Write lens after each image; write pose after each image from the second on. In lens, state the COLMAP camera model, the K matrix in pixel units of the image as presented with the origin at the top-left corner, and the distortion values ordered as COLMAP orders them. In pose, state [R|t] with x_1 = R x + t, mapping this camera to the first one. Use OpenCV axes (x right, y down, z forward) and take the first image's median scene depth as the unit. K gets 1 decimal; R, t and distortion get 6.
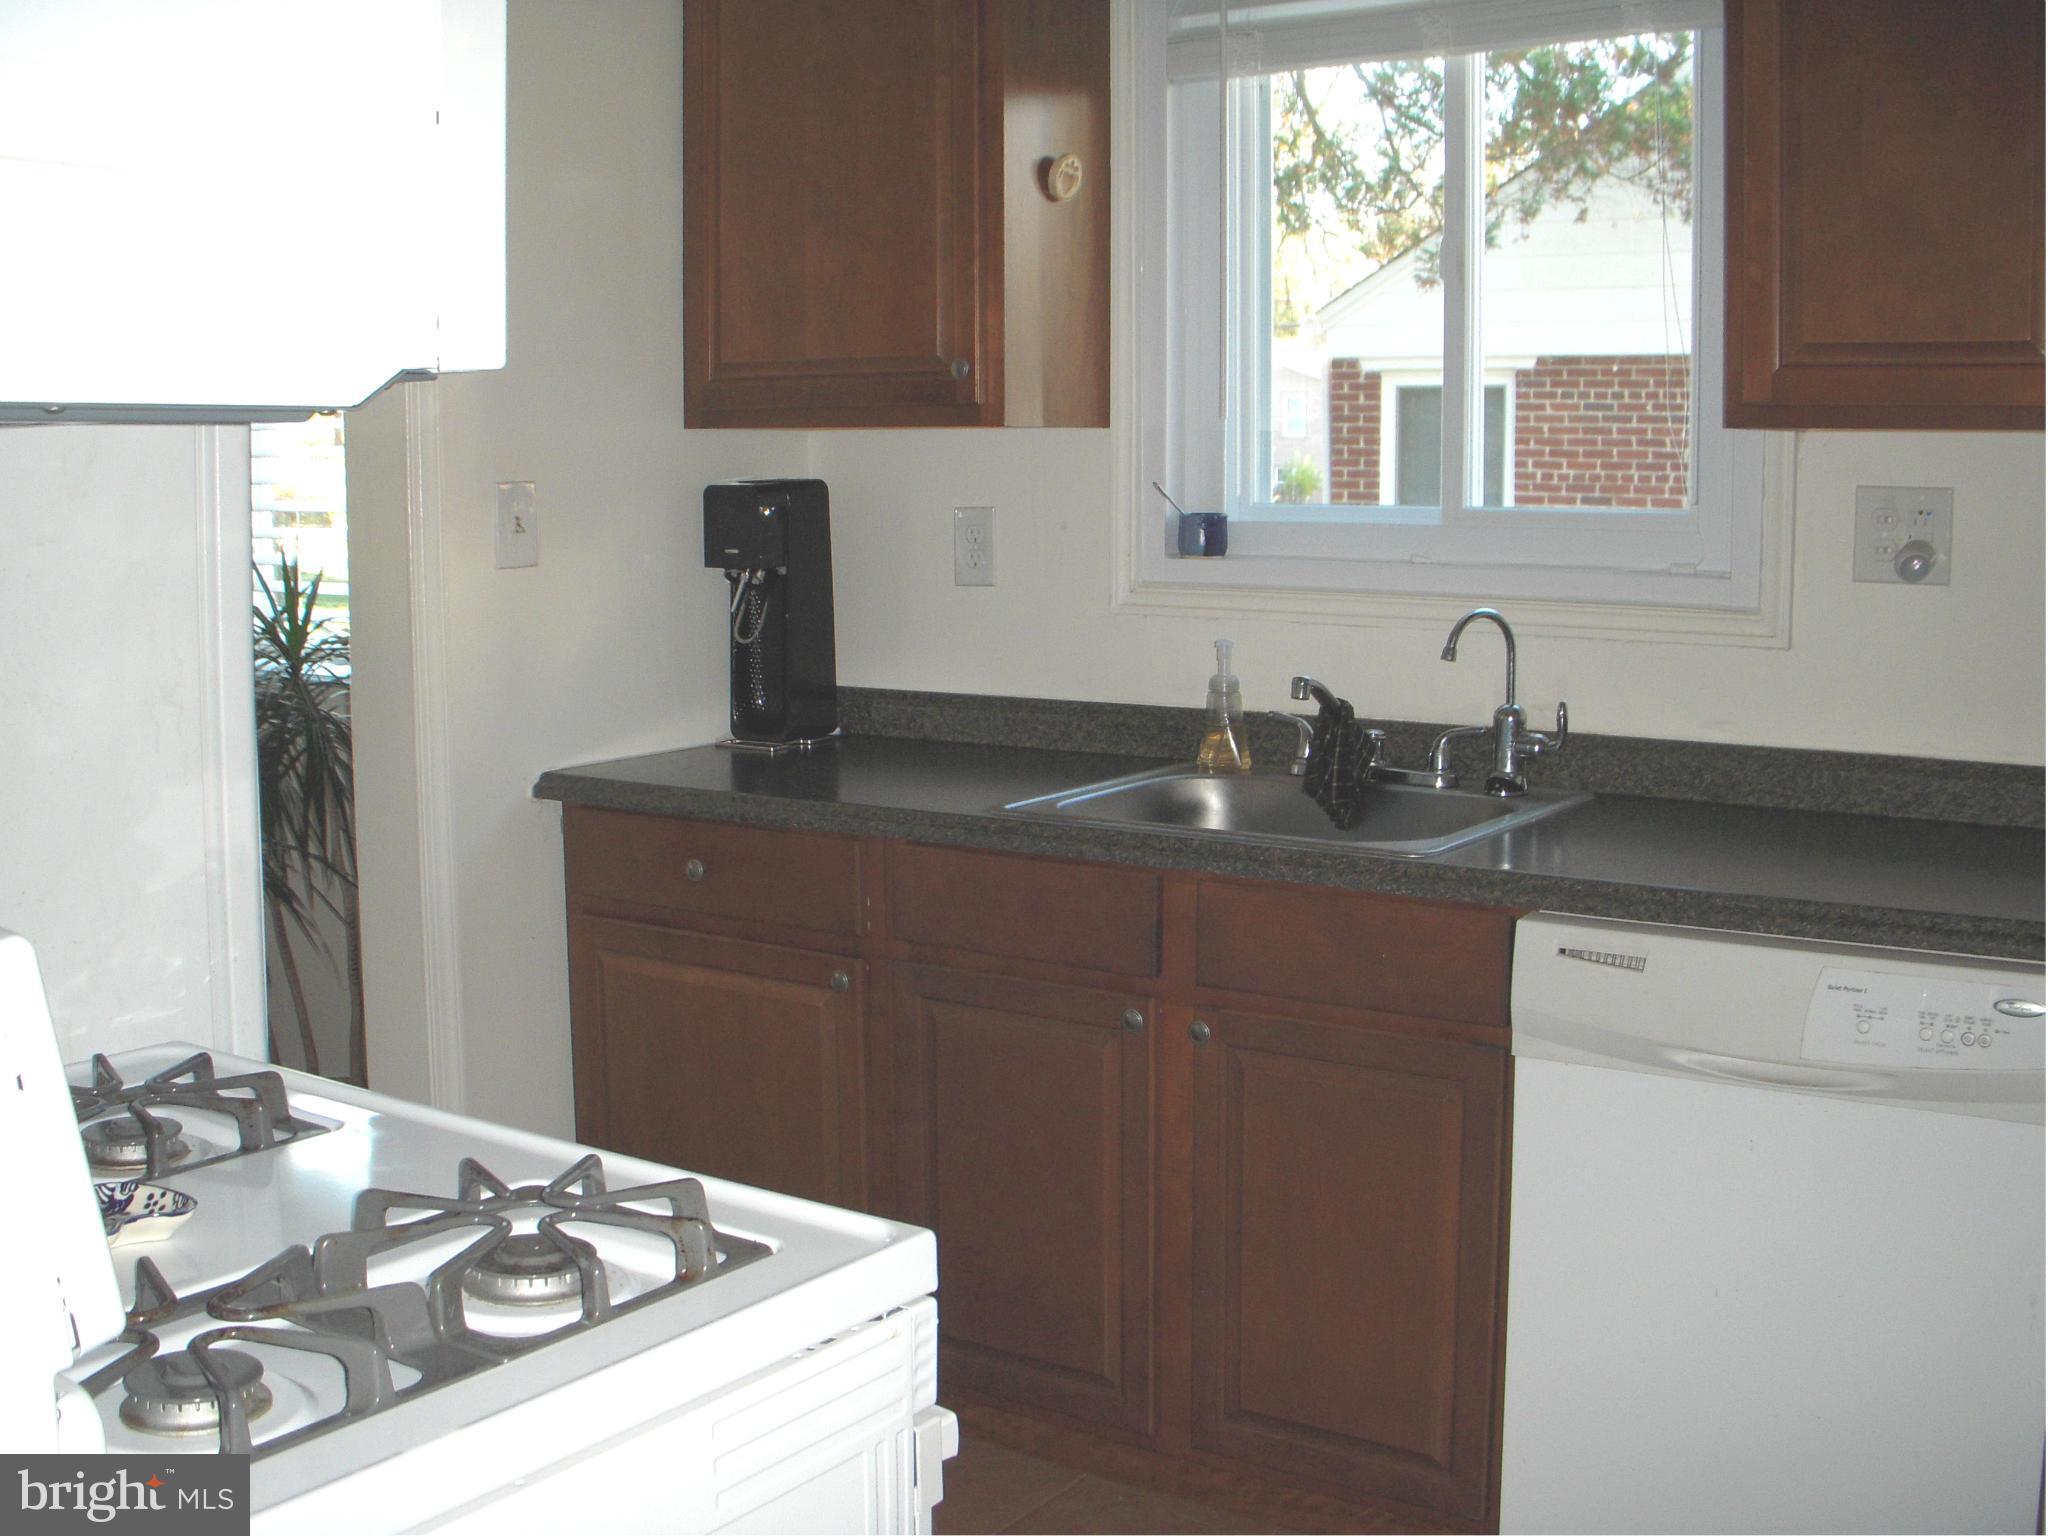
lens RADIAL K [[2327.5, 0, 1013.7], [0, 2327.5, 770.7], [0, 0, 1]] dist [-0.200872, 0.000000]
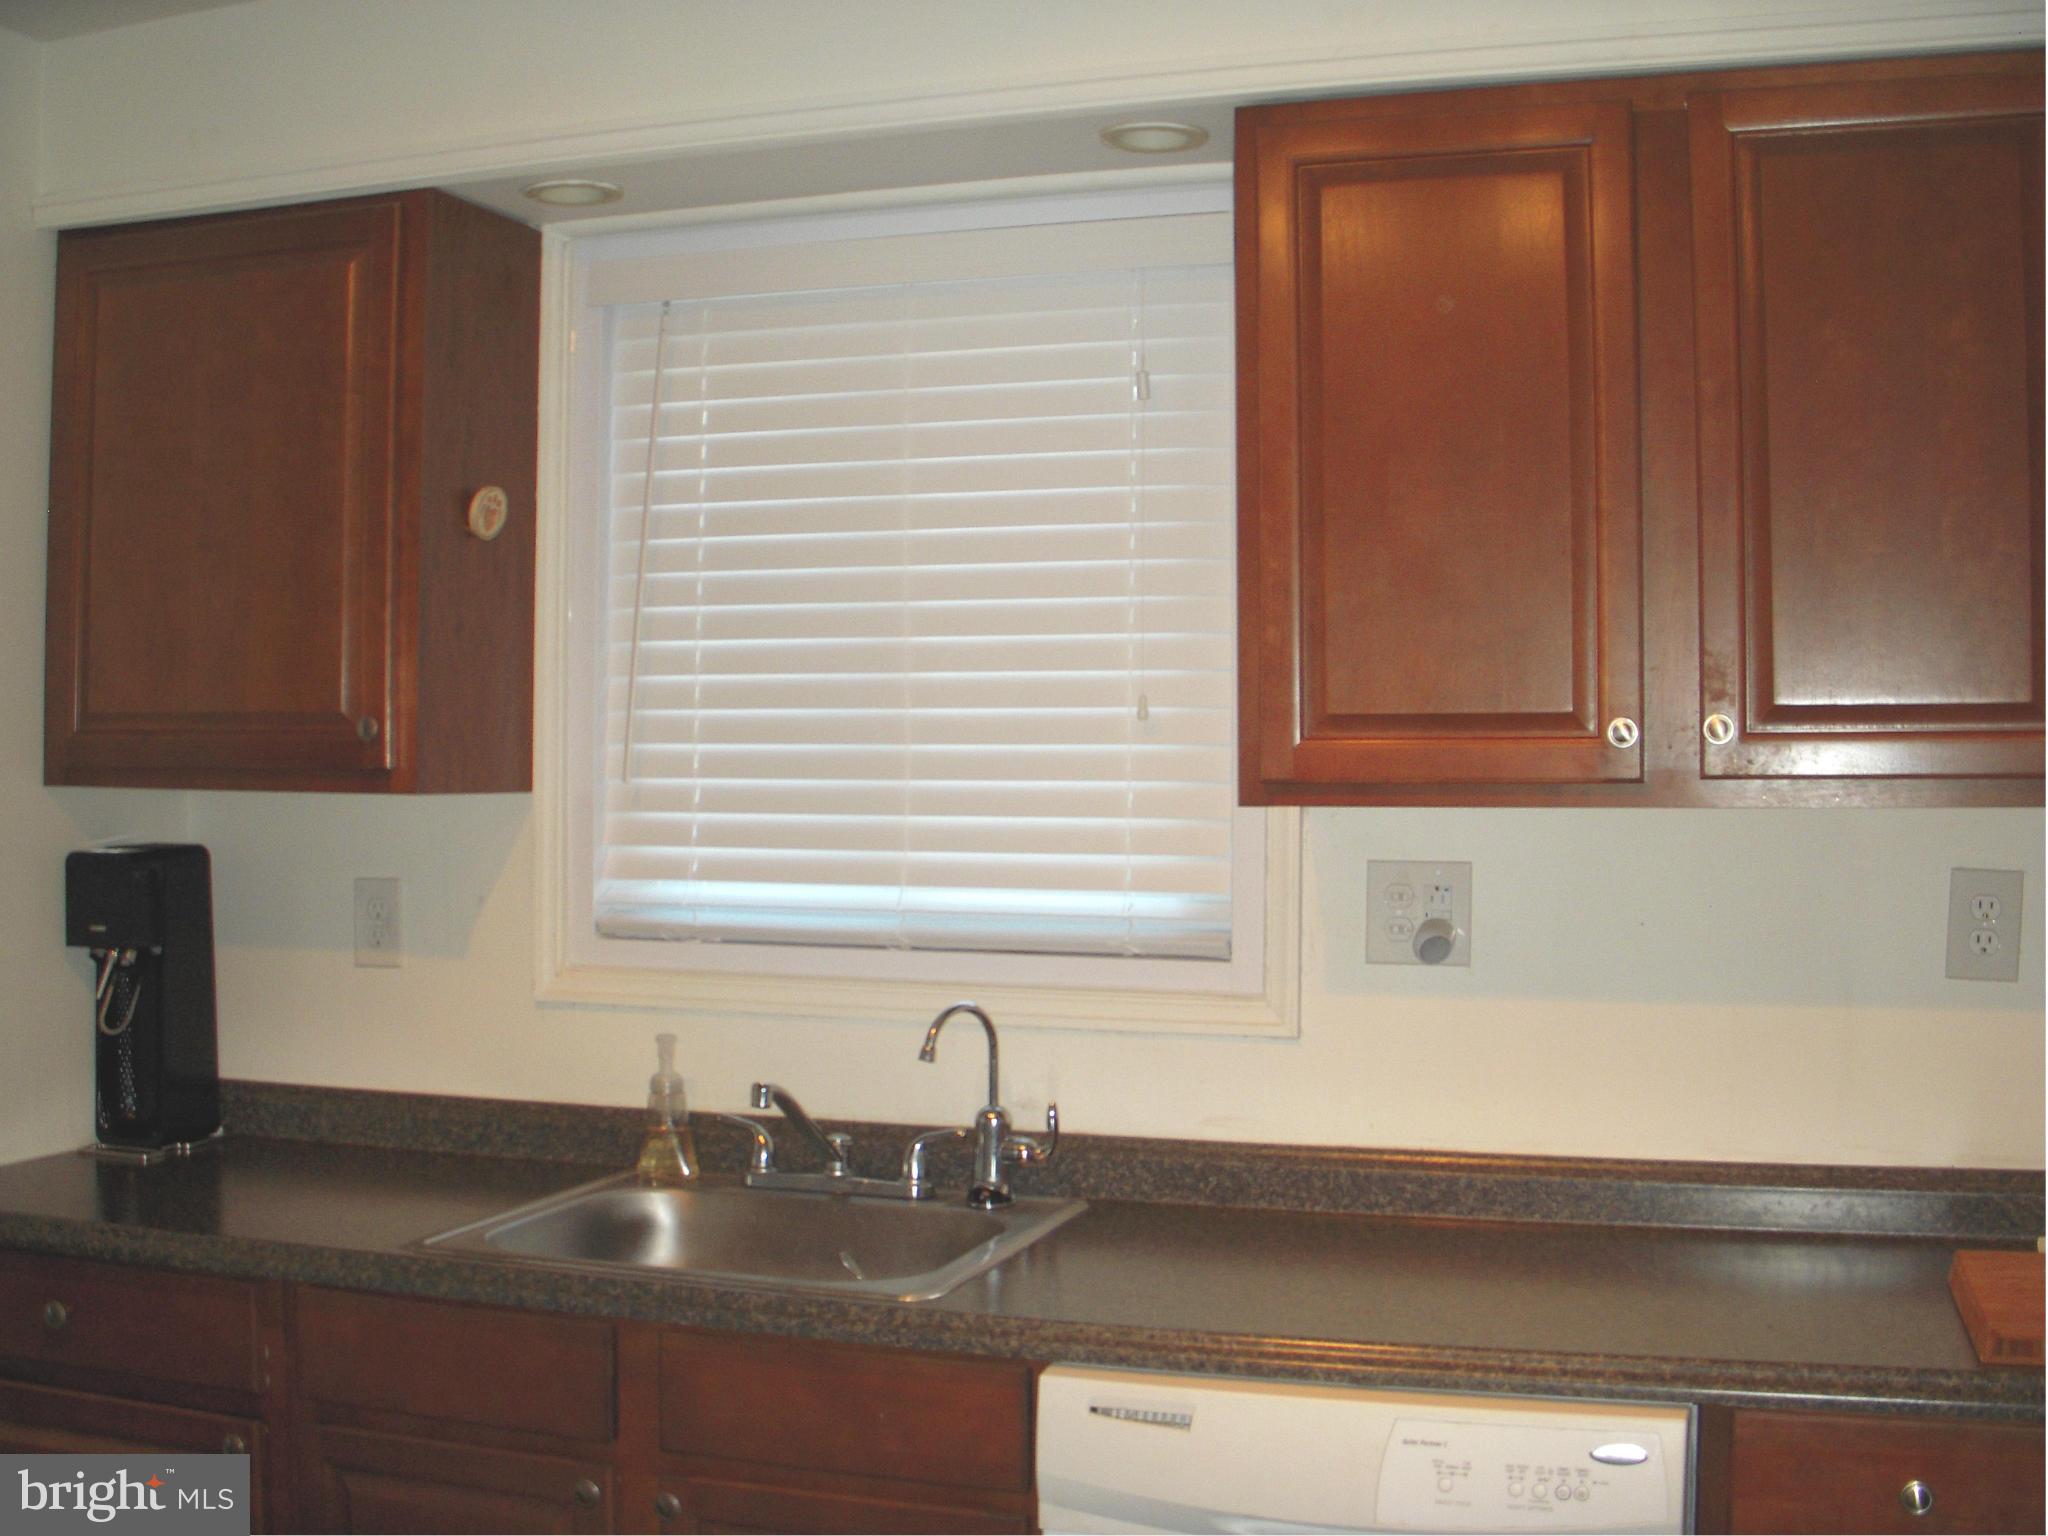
lens RADIAL K [[2327.5, 0, 1011.9], [0, 2327.5, 771.3], [0, 0, 1]] dist [-0.200872, 0.000000]
pose [[0.963146, 0.007676, 0.268870, -0.022403], [0.028228, 0.991188, -0.129416, -0.040695], [-0.267494, 0.132236, 0.954443, 0.115905]]
